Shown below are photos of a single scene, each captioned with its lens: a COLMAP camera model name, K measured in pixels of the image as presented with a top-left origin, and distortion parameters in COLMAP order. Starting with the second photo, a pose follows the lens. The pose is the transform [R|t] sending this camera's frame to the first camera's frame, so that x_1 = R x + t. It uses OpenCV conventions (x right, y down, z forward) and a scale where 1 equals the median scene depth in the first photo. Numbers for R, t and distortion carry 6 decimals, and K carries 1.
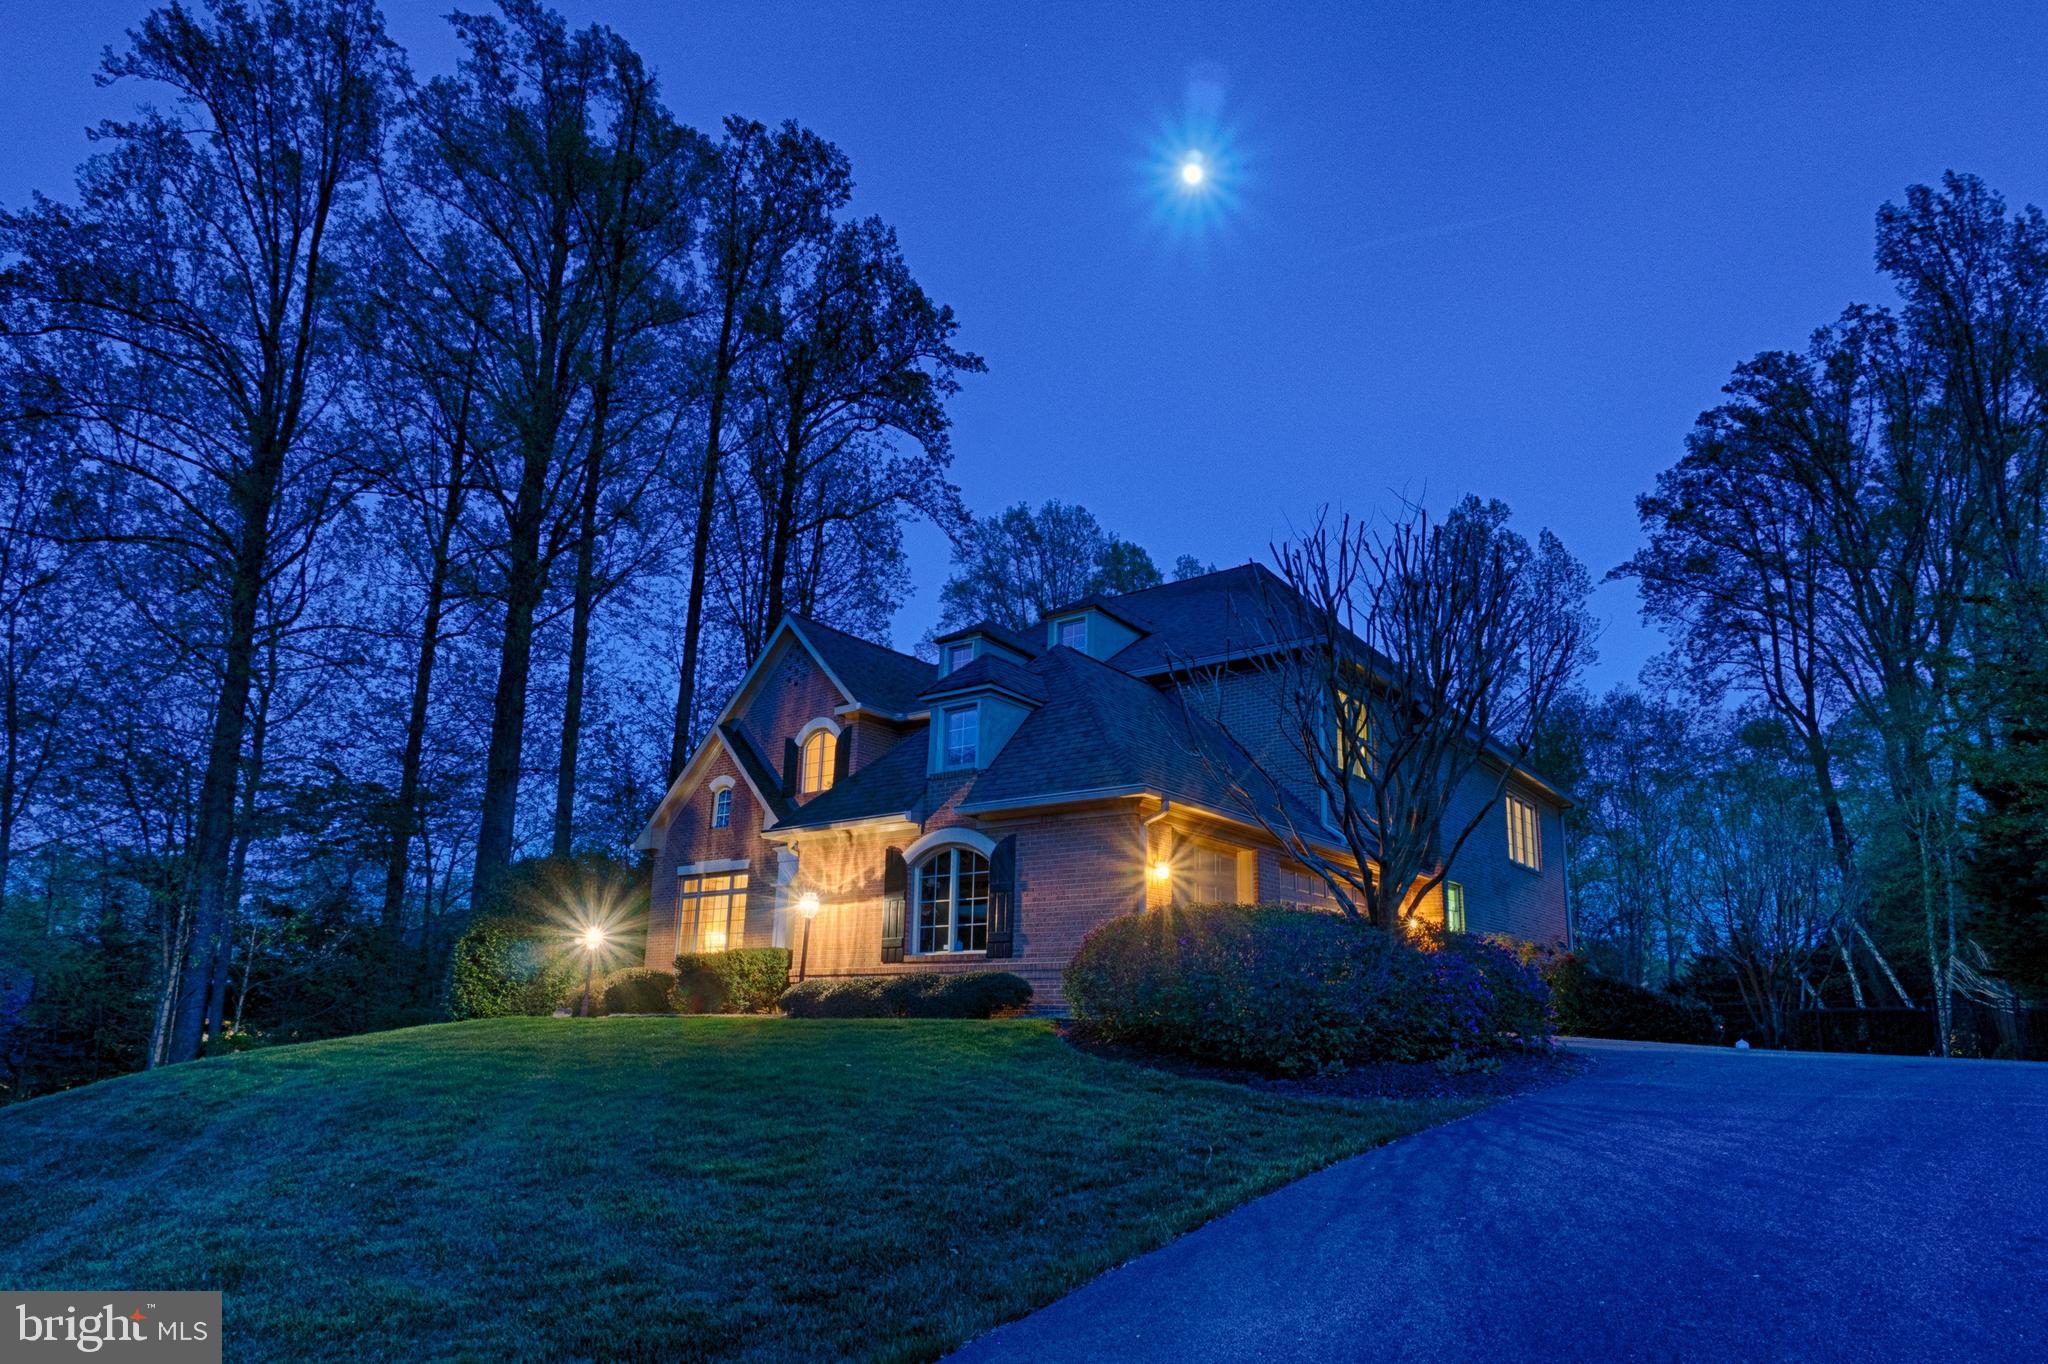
lens RADIAL K [[1172.7, 0, 1086.6], [0, 1172.7, 781.5], [0, 0, 1]] dist [0.003263, -0.000299]
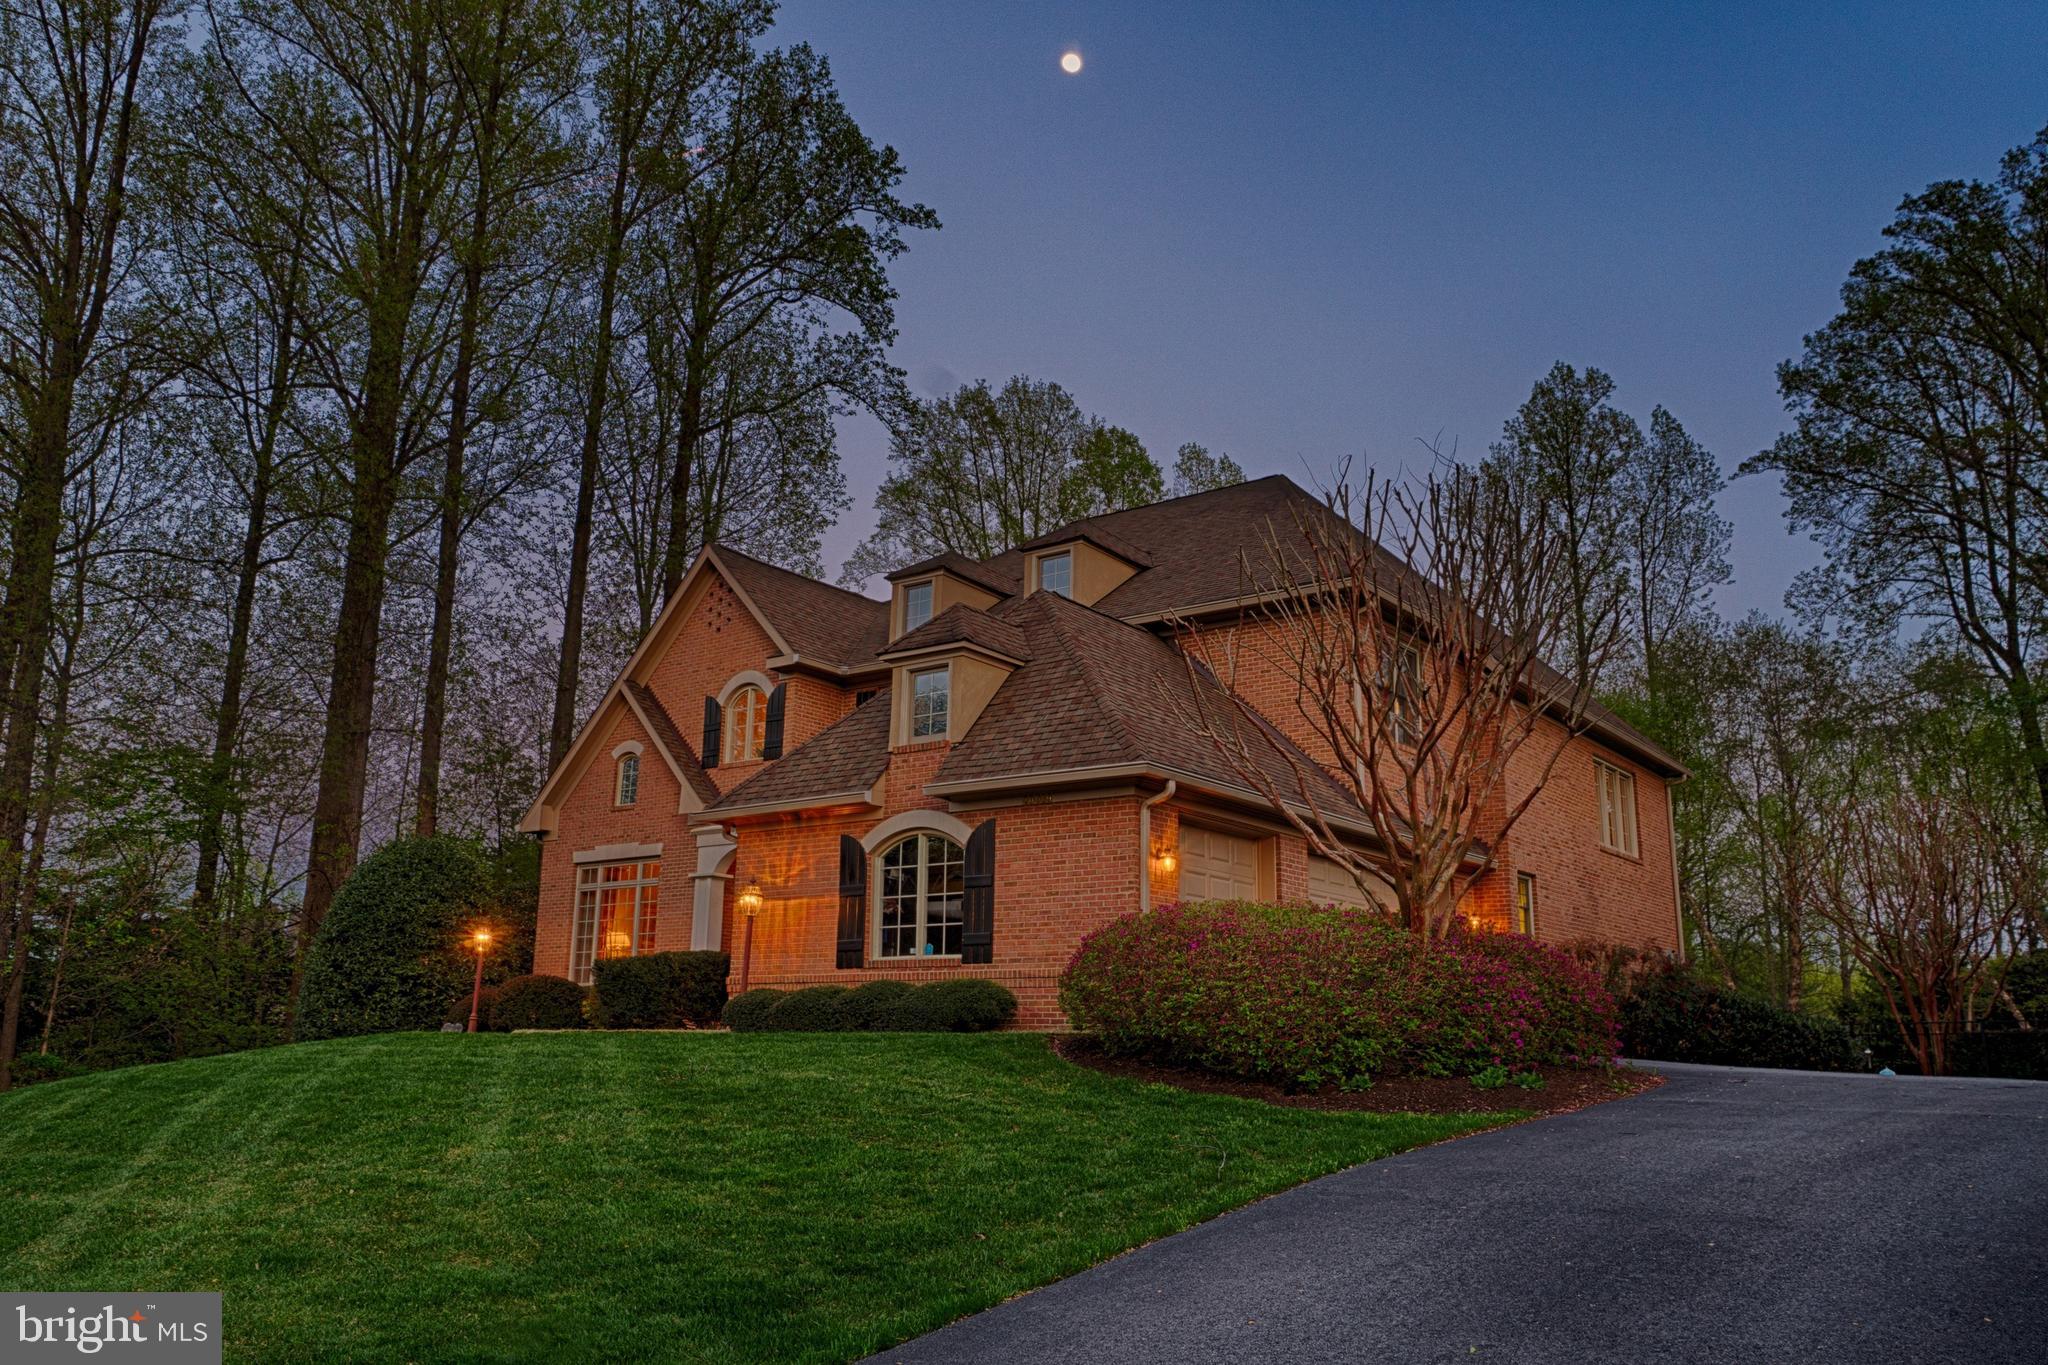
lens RADIAL K [[1572.6, 0, 1007.0], [0, 1572.6, 677.0], [0, 0, 1]] dist [0.005242, 0.009555]
pose [[0.999473, -0.003606, -0.032273, -0.006284], [0.002533, 0.999445, -0.033218, -0.008740], [0.032375, 0.033119, 0.998927, -0.066029]]
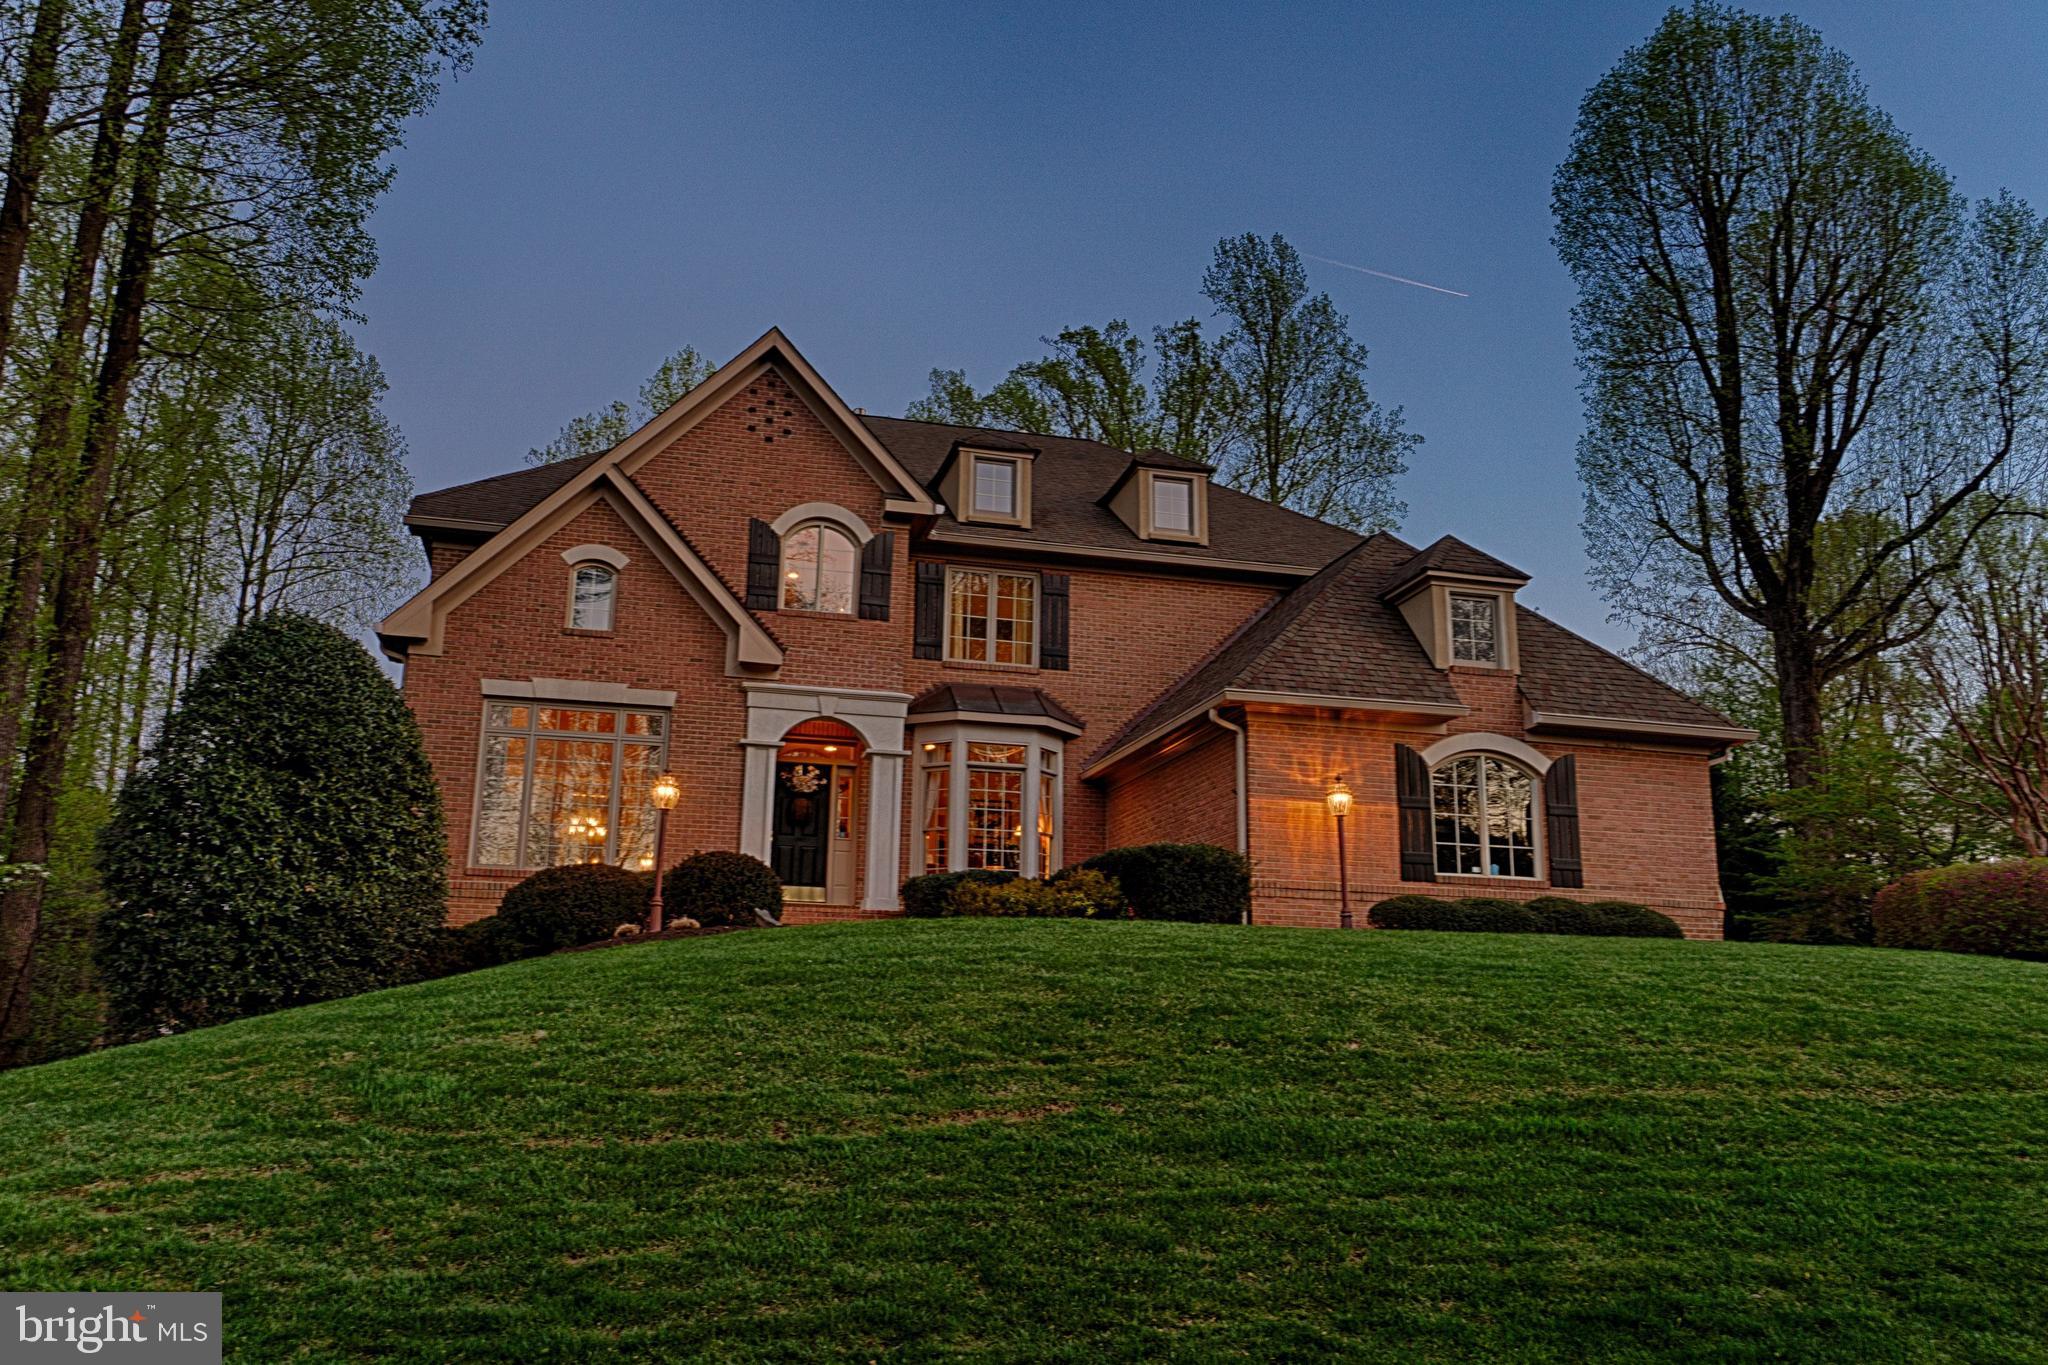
lens RADIAL K [[1572.6, 0, 1024.0], [0, 1572.6, 682.6], [0, 0, 1]] dist [0.005242, 0.009555]
pose [[0.664104, 0.178101, 0.726117, -0.531871], [-0.165668, 0.982123, -0.089375, 0.072739], [-0.729054, -0.060940, 0.681738, 0.204561]]
